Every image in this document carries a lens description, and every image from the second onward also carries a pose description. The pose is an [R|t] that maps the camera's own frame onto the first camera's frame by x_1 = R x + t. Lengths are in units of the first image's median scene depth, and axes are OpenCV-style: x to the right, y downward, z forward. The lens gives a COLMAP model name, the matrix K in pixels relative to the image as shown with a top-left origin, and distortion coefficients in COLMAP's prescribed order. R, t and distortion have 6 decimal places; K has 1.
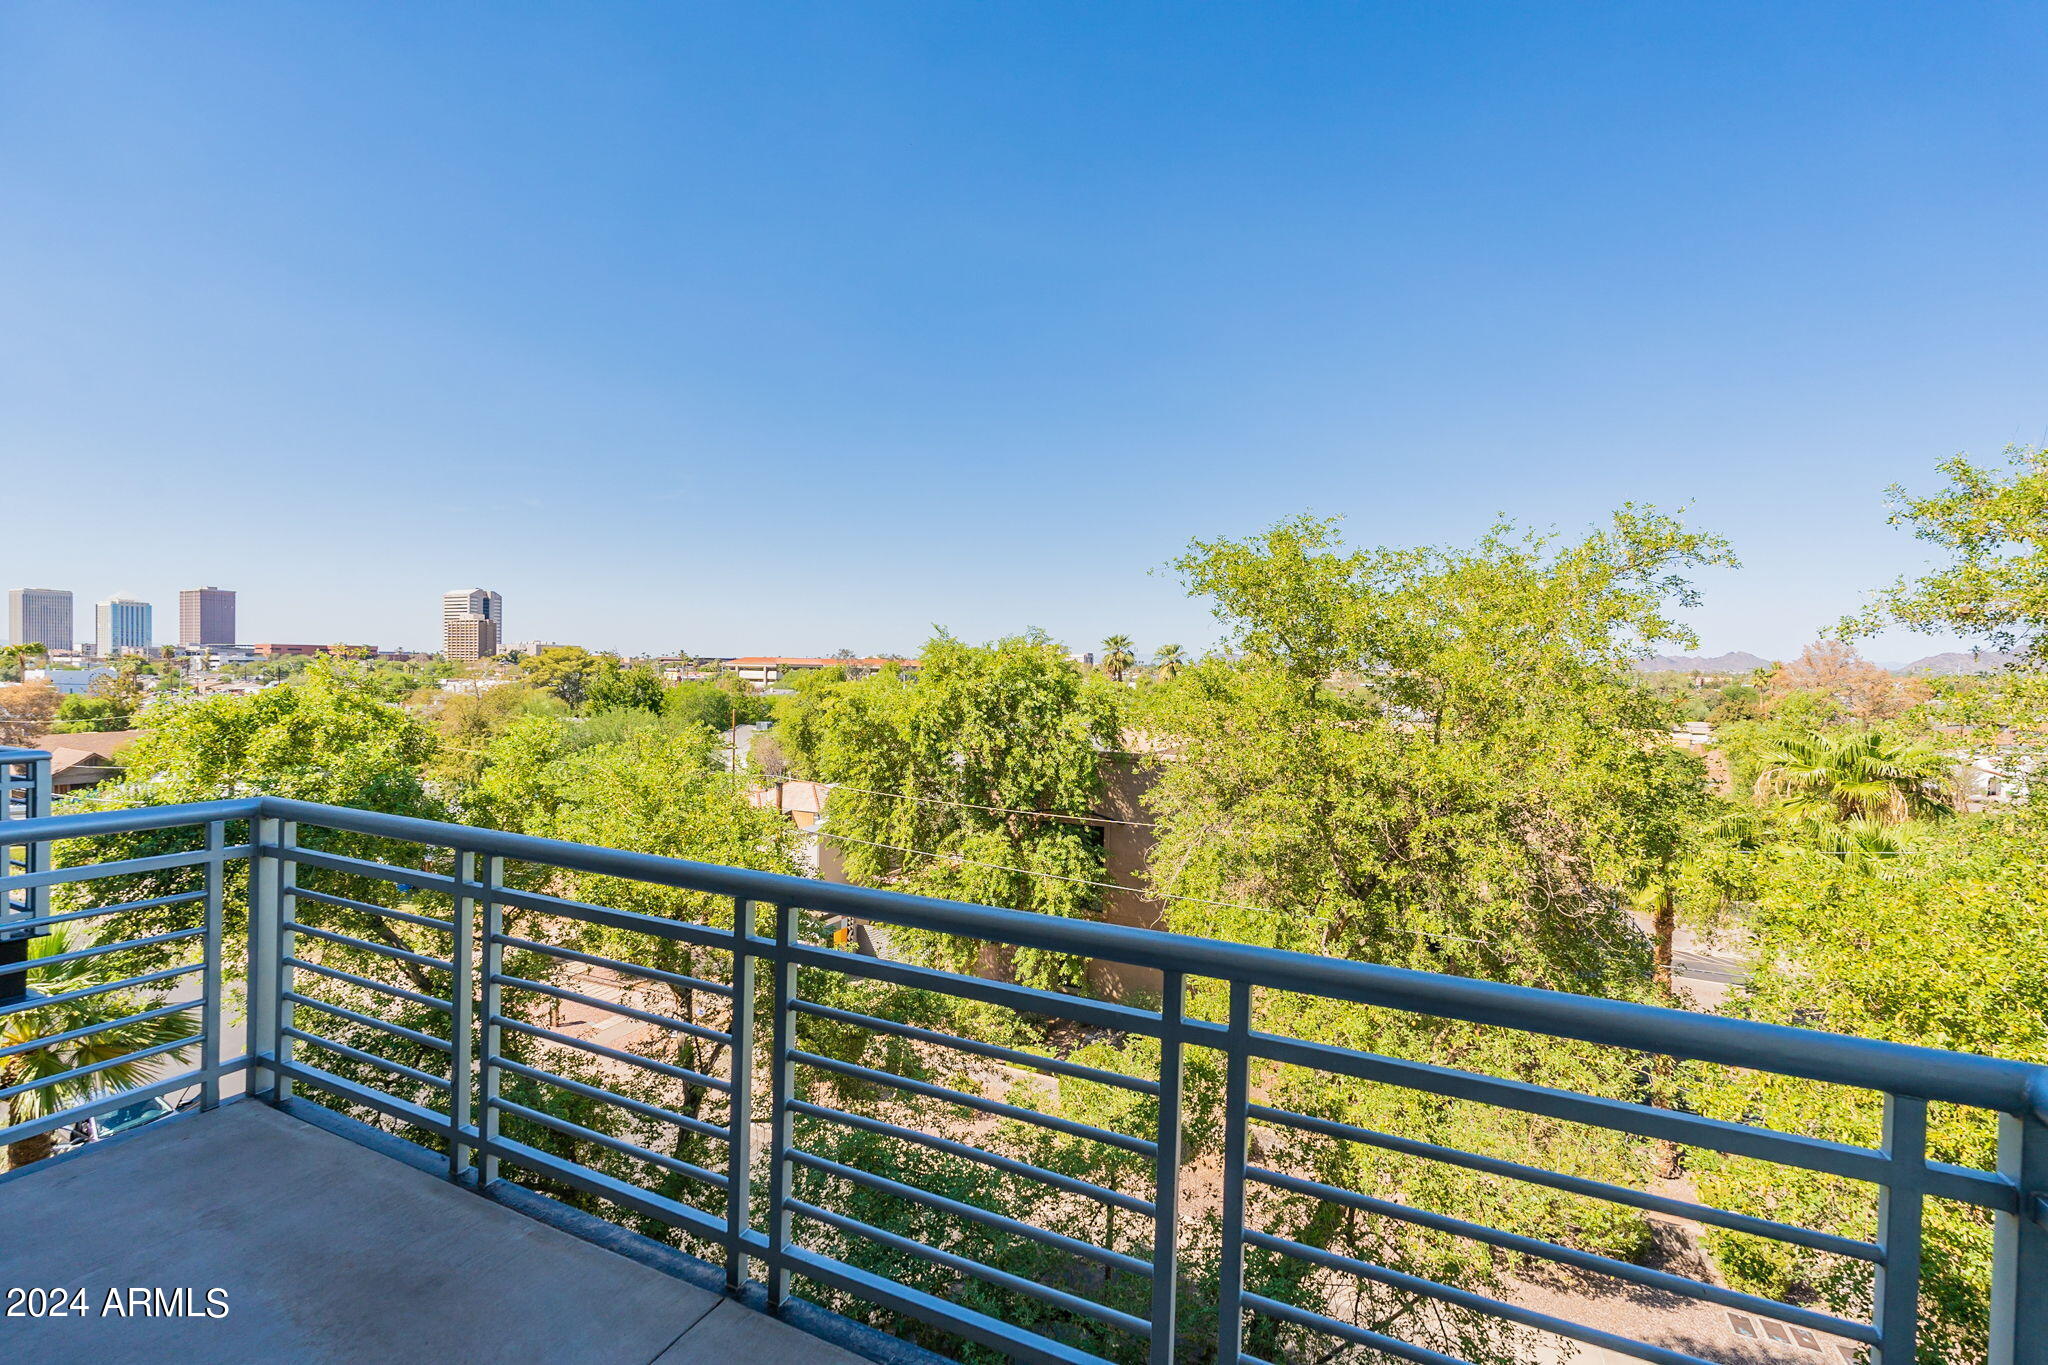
lens RADIAL K [[907.9, 0, 1011.3], [0, 907.9, 682.4], [0, 0, 1]] dist [-0.004686, 0.000357]
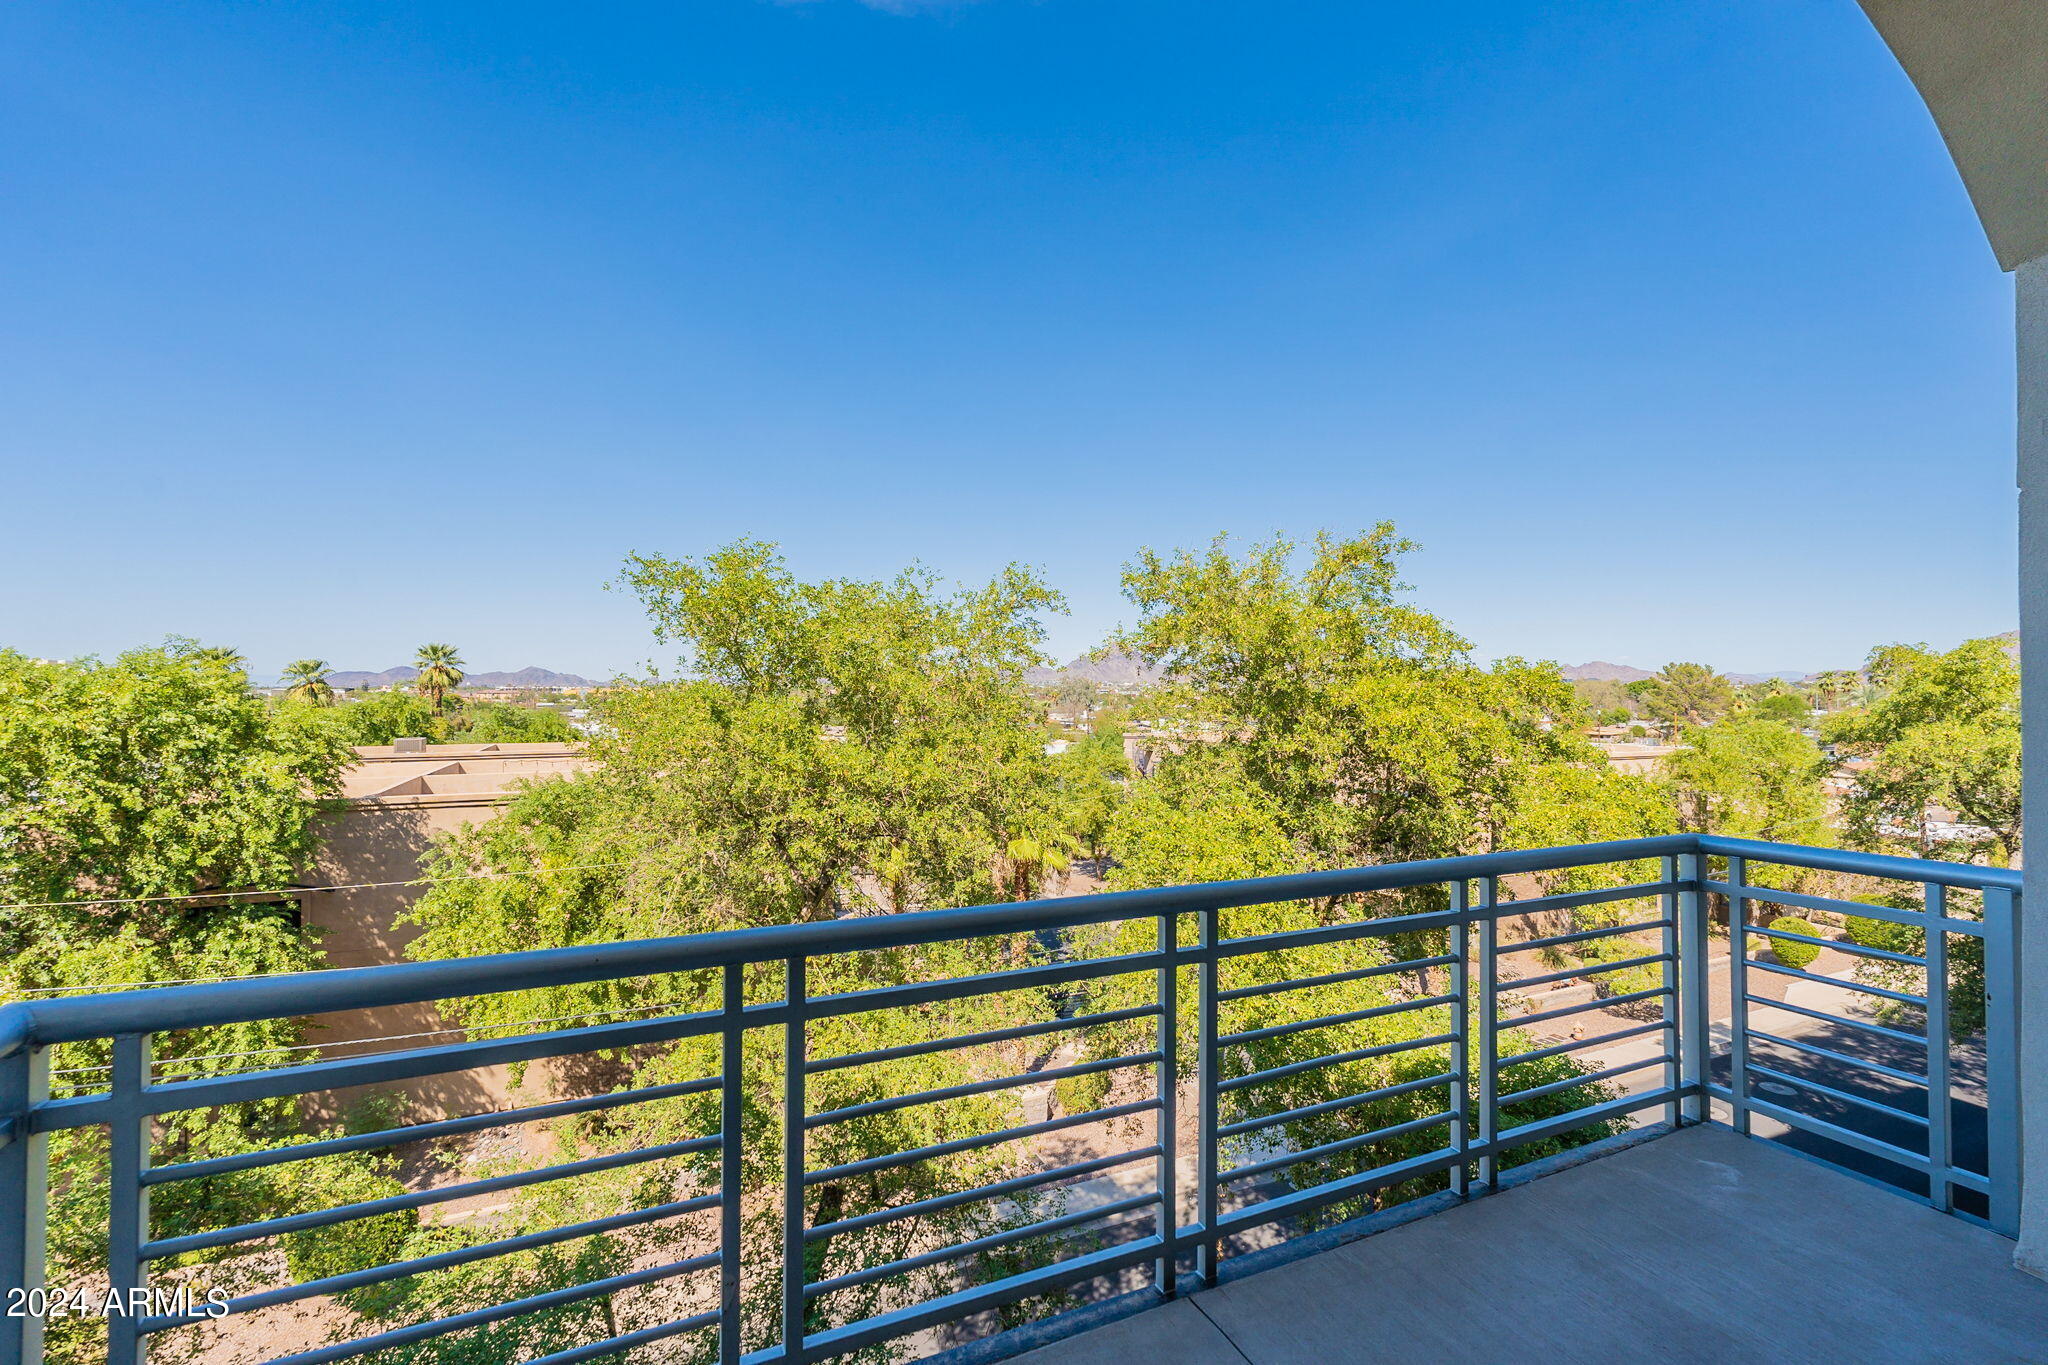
lens RADIAL K [[907.9, 0, 1039.0], [0, 907.9, 683.0], [0, 0, 1]] dist [-0.004686, 0.000357]
pose [[0.637024, -0.009999, 0.770779, -0.100062], [0.025022, 0.999657, -0.007711, -0.002170], [-0.770438, 0.024198, 0.637056, 0.036548]]
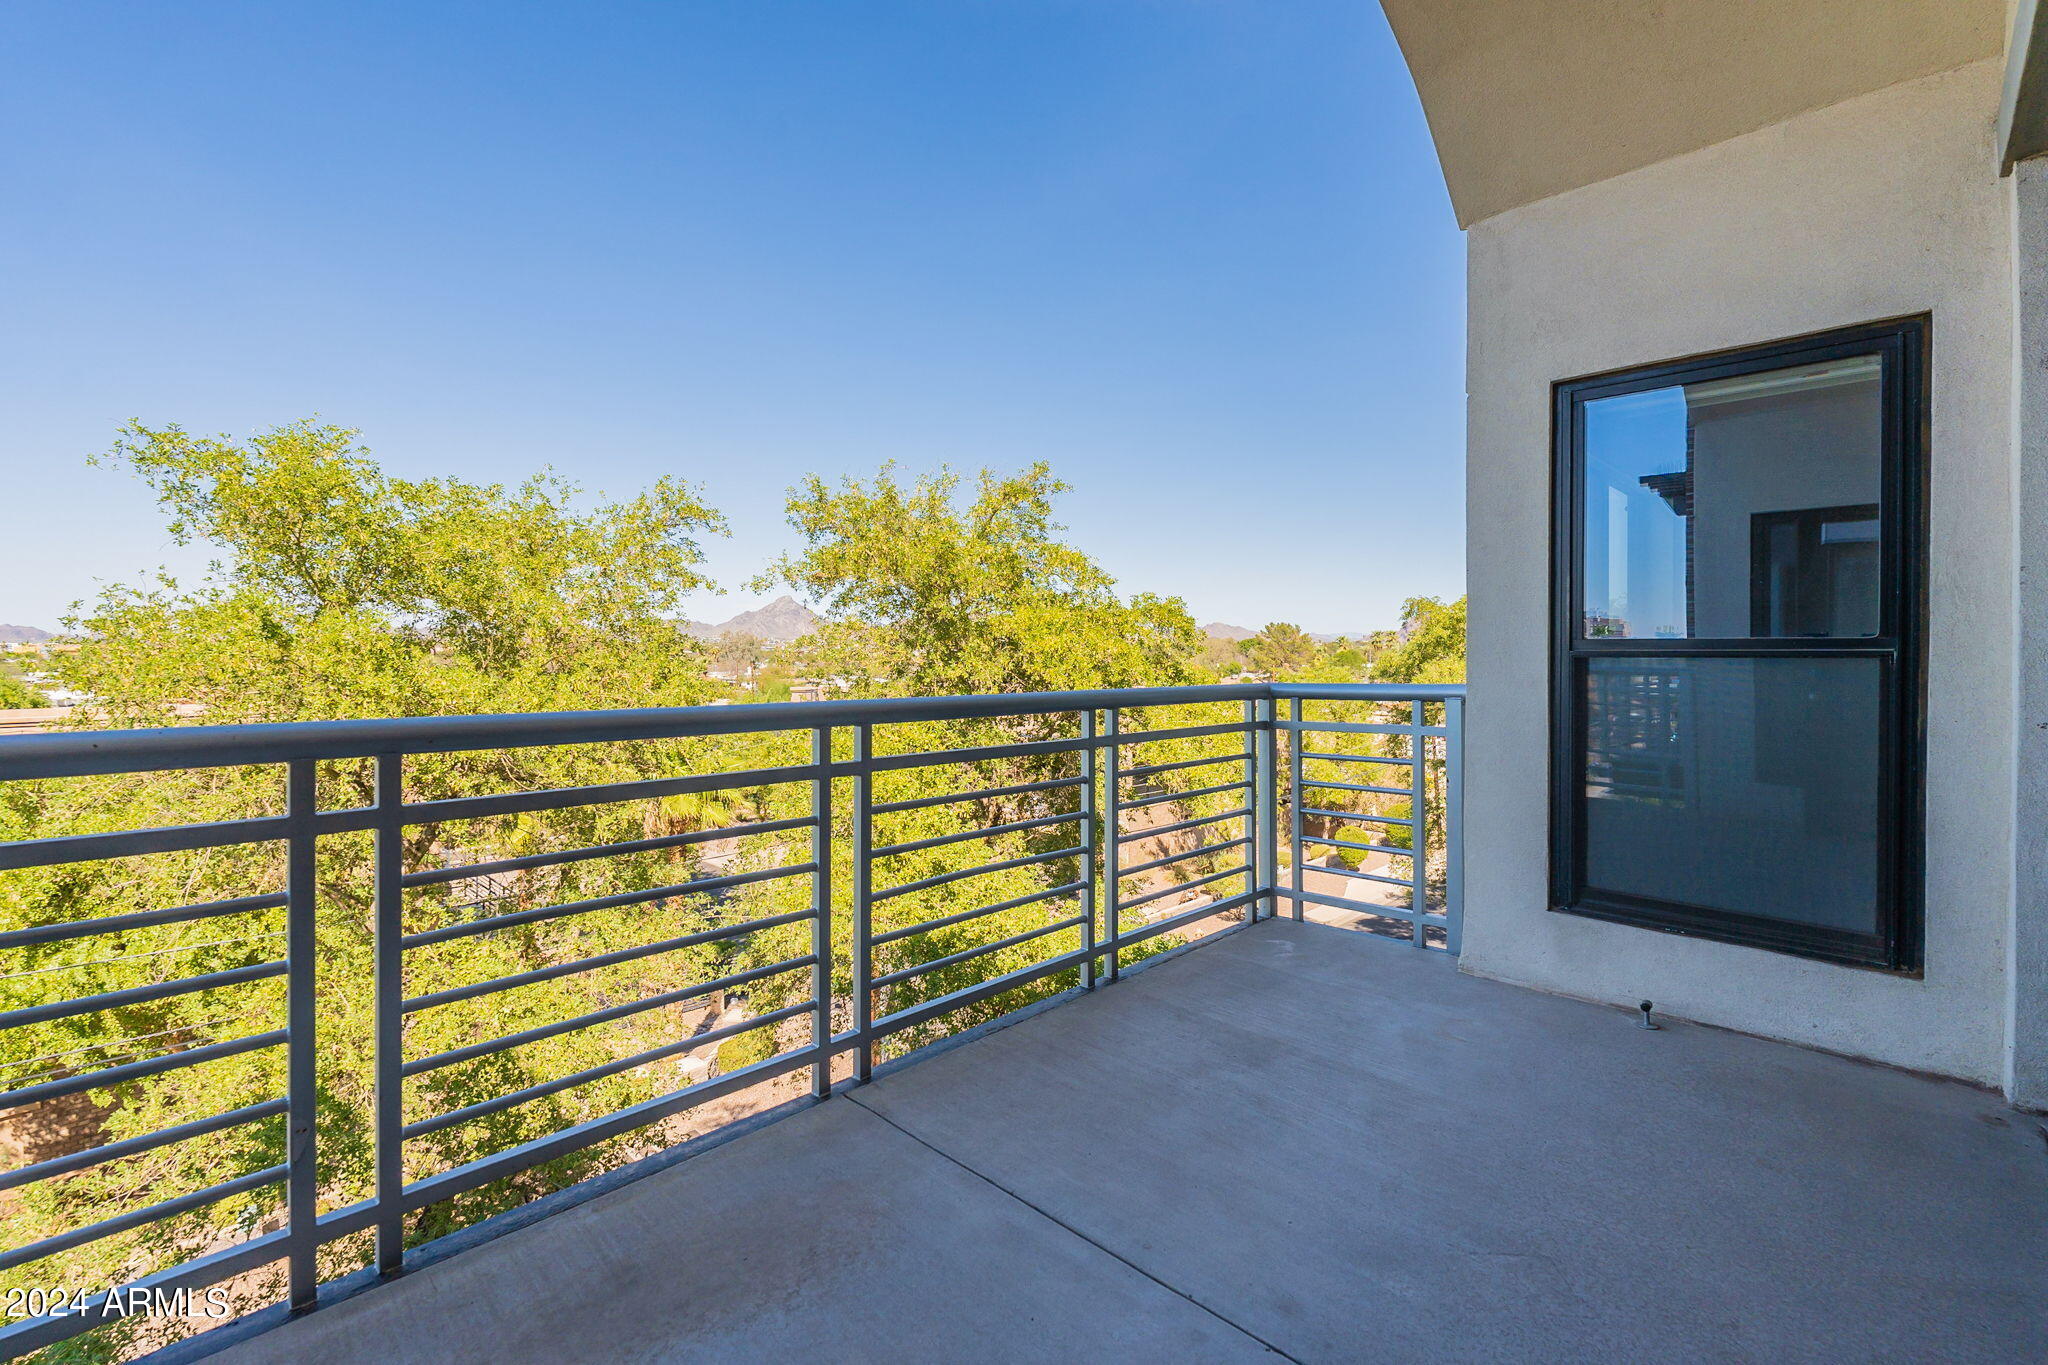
lens RADIAL K [[907.9, 0, 1052.4], [0, 907.9, 662.3], [0, 0, 1]] dist [-0.004686, 0.000357]
pose [[0.312952, -0.029948, 0.949297, -0.102759], [0.020086, 0.999488, 0.024910, 0.011539], [-0.949557, 0.011272, 0.313393, 0.033595]]
